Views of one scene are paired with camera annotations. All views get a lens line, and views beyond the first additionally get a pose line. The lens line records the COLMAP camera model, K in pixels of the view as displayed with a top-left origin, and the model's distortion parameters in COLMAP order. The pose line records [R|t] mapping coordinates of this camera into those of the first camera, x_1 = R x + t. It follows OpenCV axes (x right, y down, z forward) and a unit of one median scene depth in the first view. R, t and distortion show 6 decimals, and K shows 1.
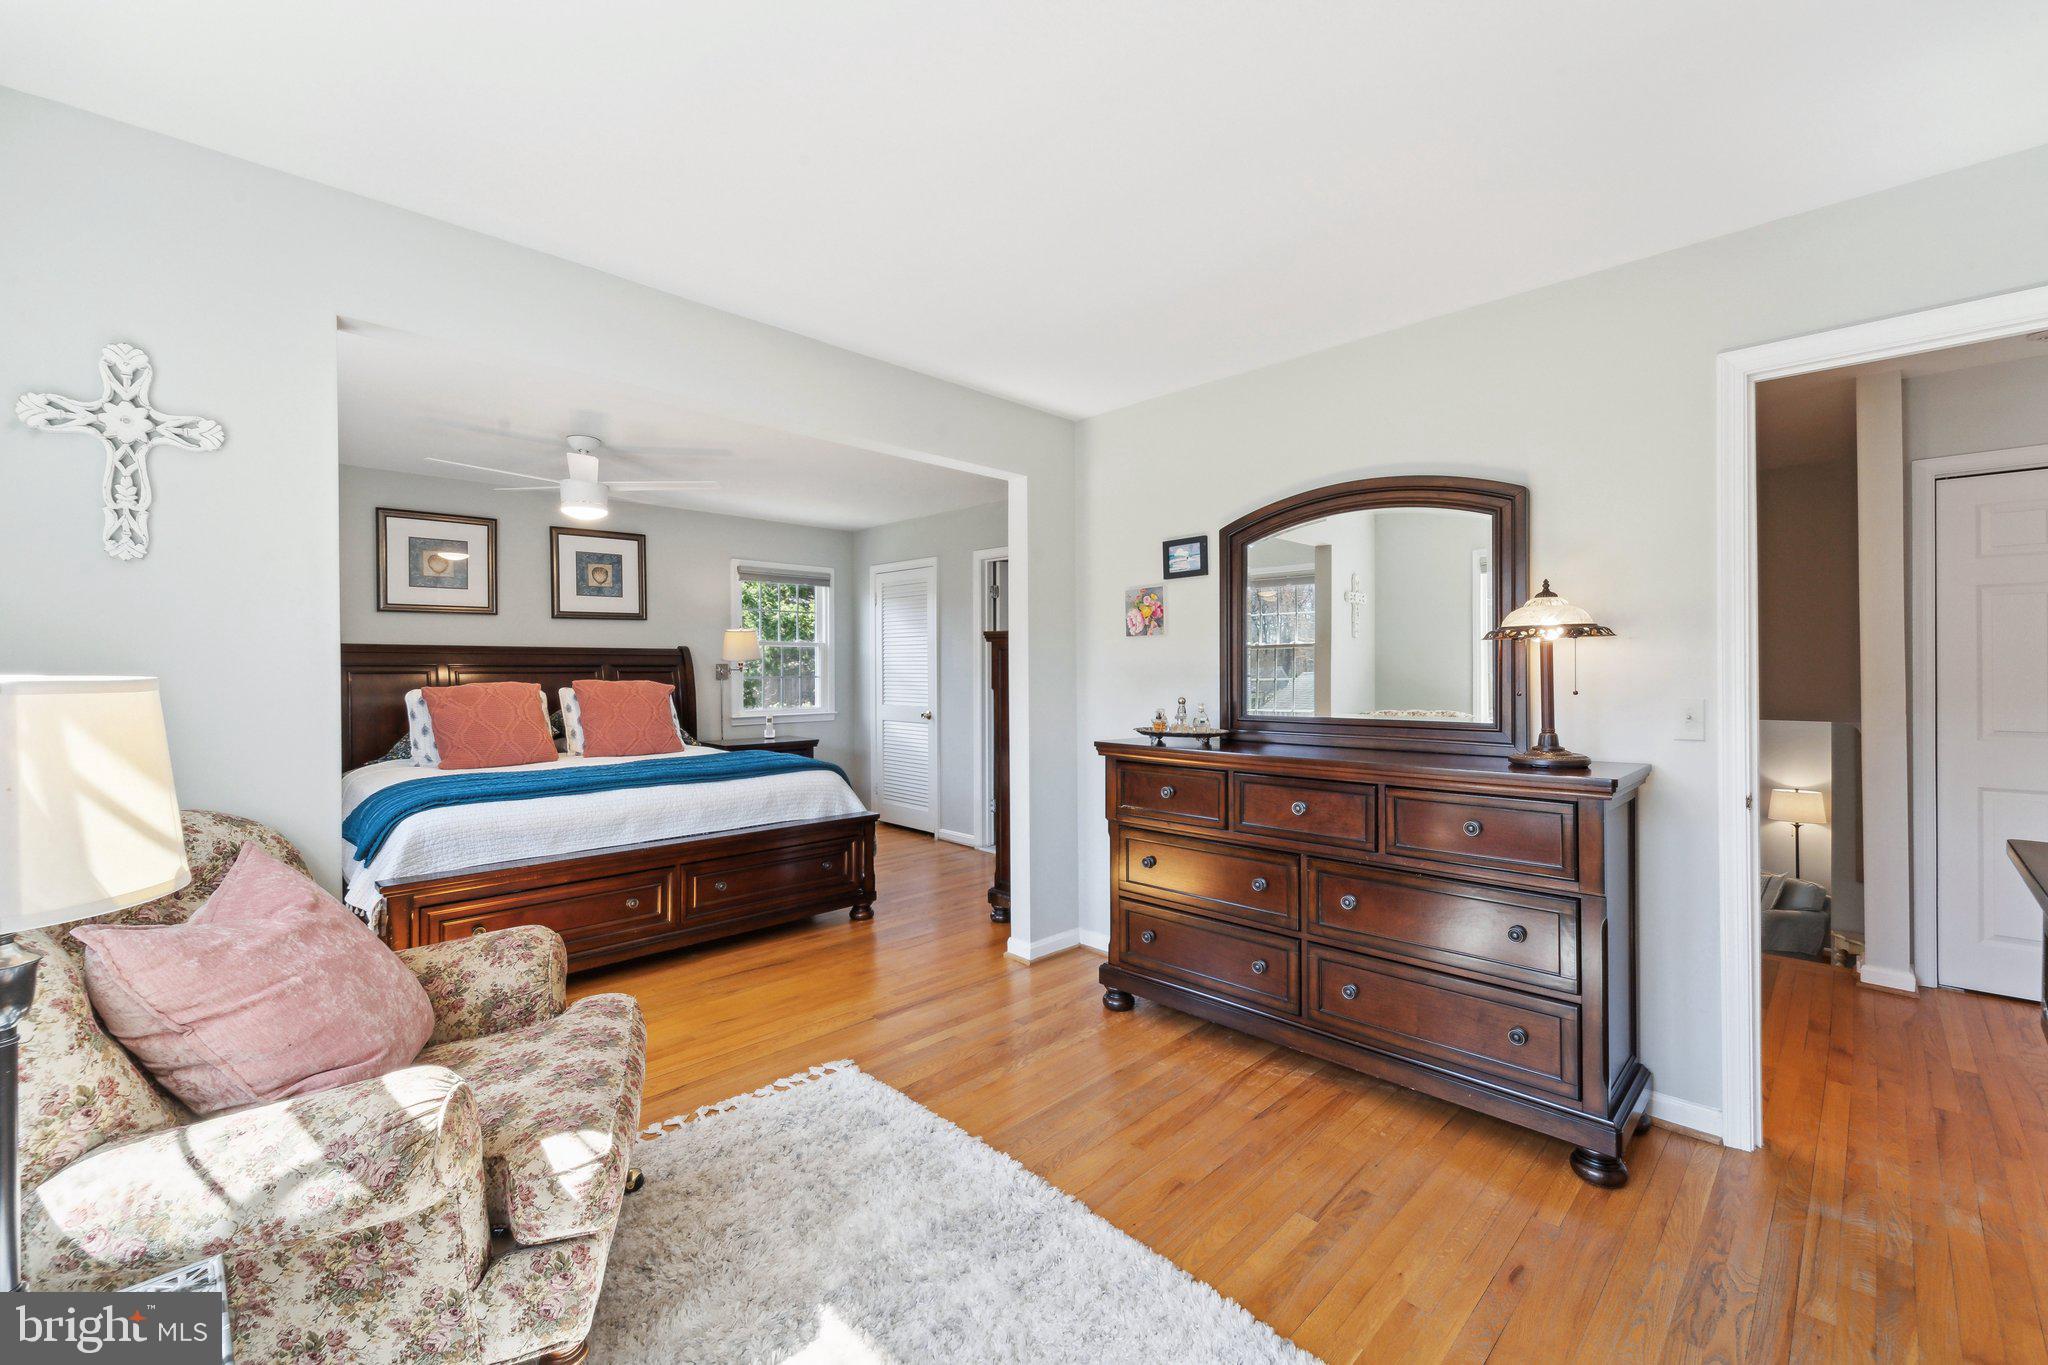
lens RADIAL K [[849.9, 0, 1029.2], [0, 849.9, 675.0], [0, 0, 1]] dist [-0.000197, -0.000231]
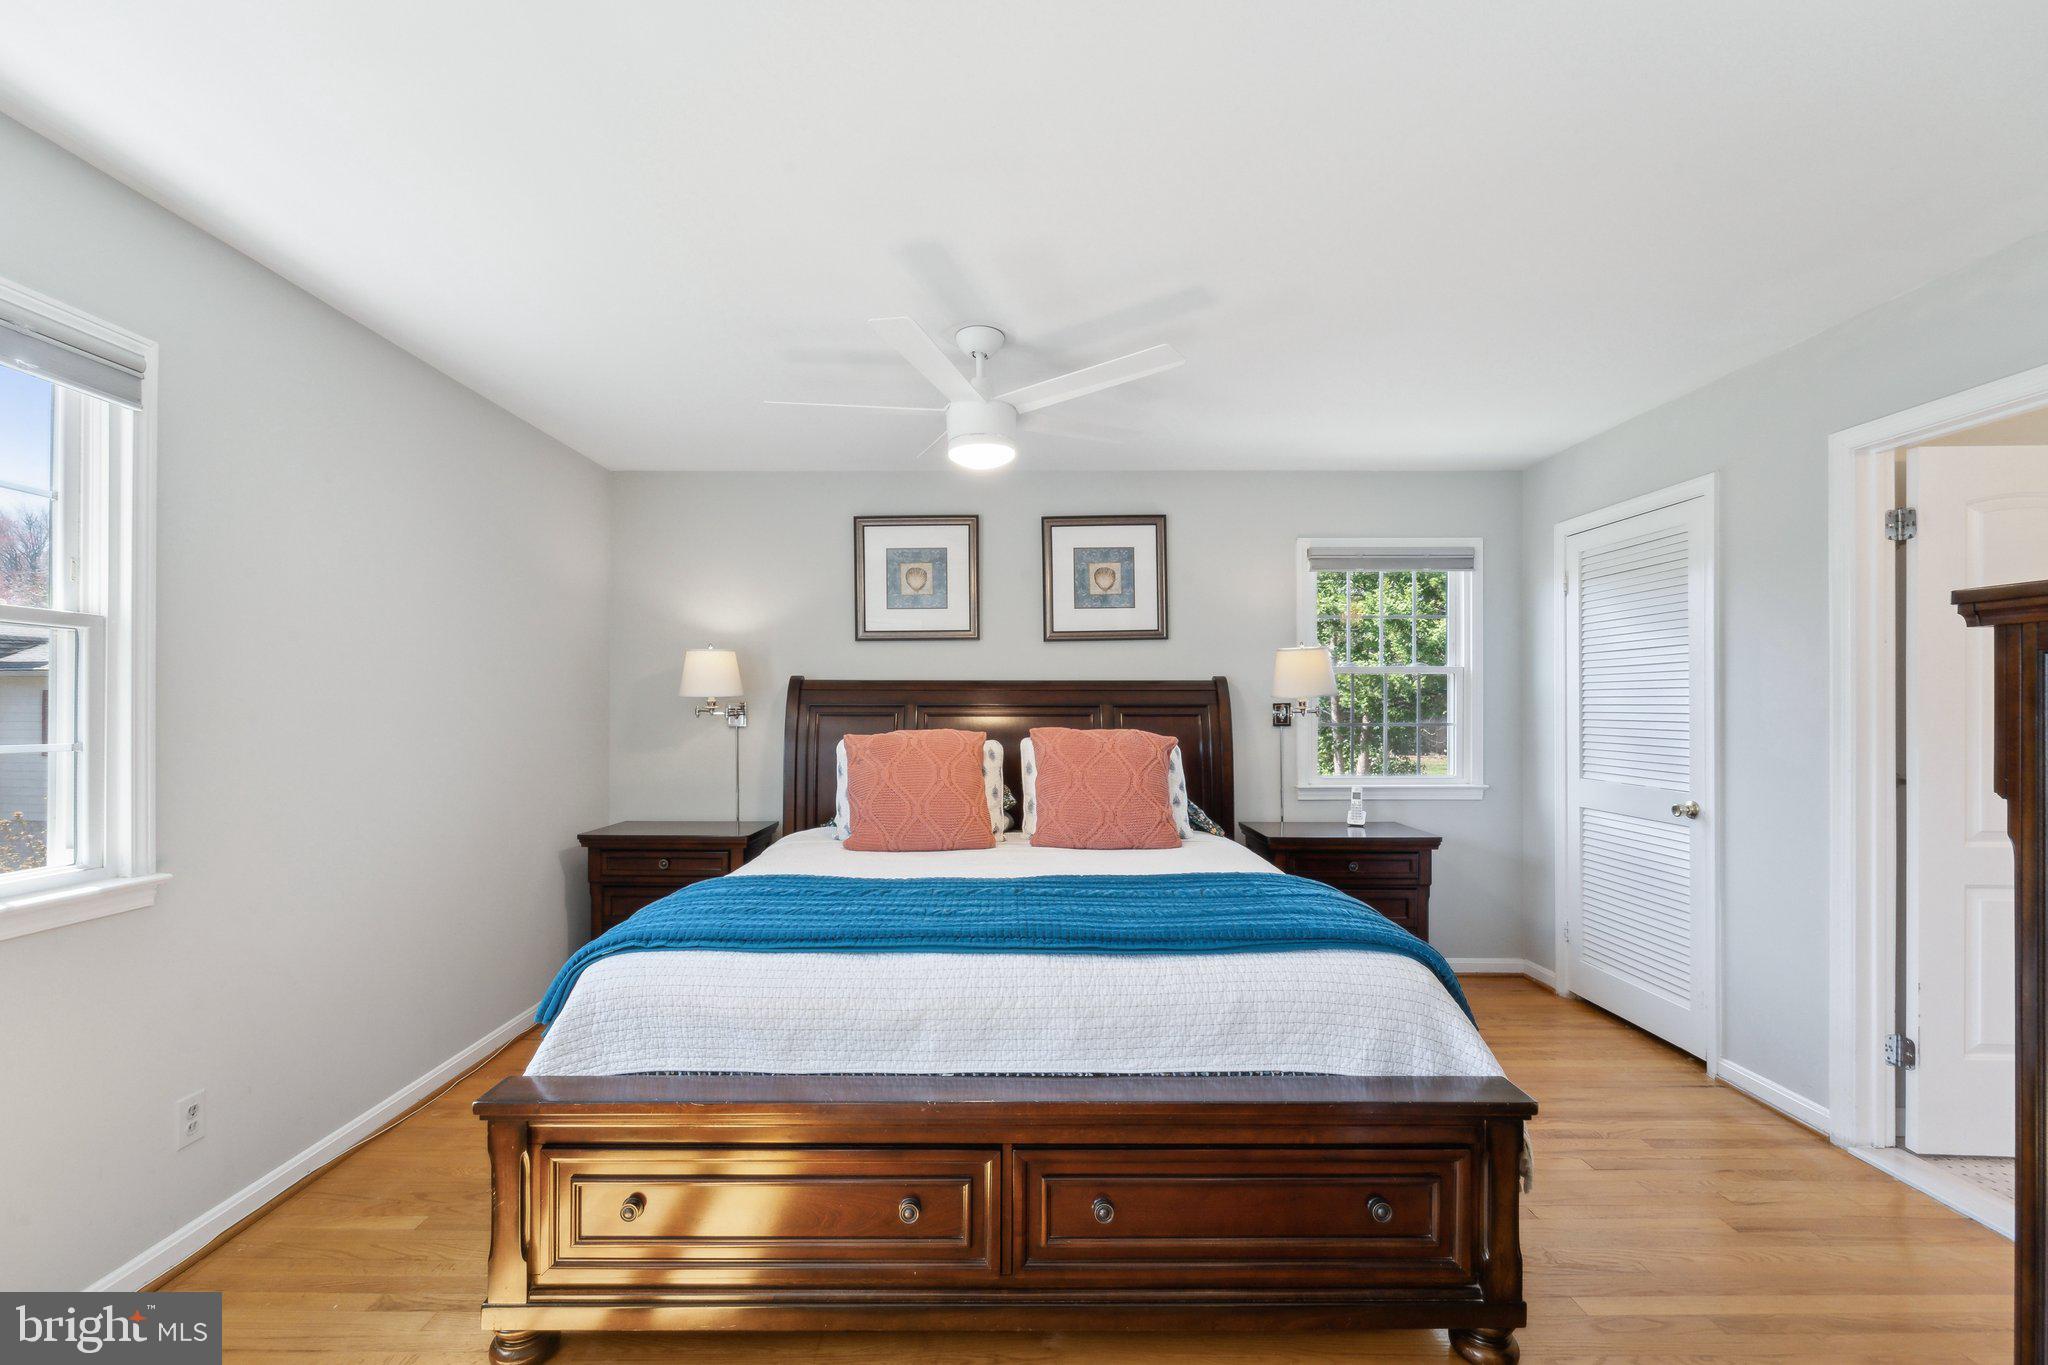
lens RADIAL K [[832.4, 0, 1022.3], [0, 832.4, 708.2], [0, 0, 1]] dist [0.003232, 0.000501]
pose [[0.708611, 0.003775, -0.705590, -0.060599], [-0.008734, 0.999956, -0.003421, -0.005988], [0.705546, 0.008587, 0.708612, 0.447829]]
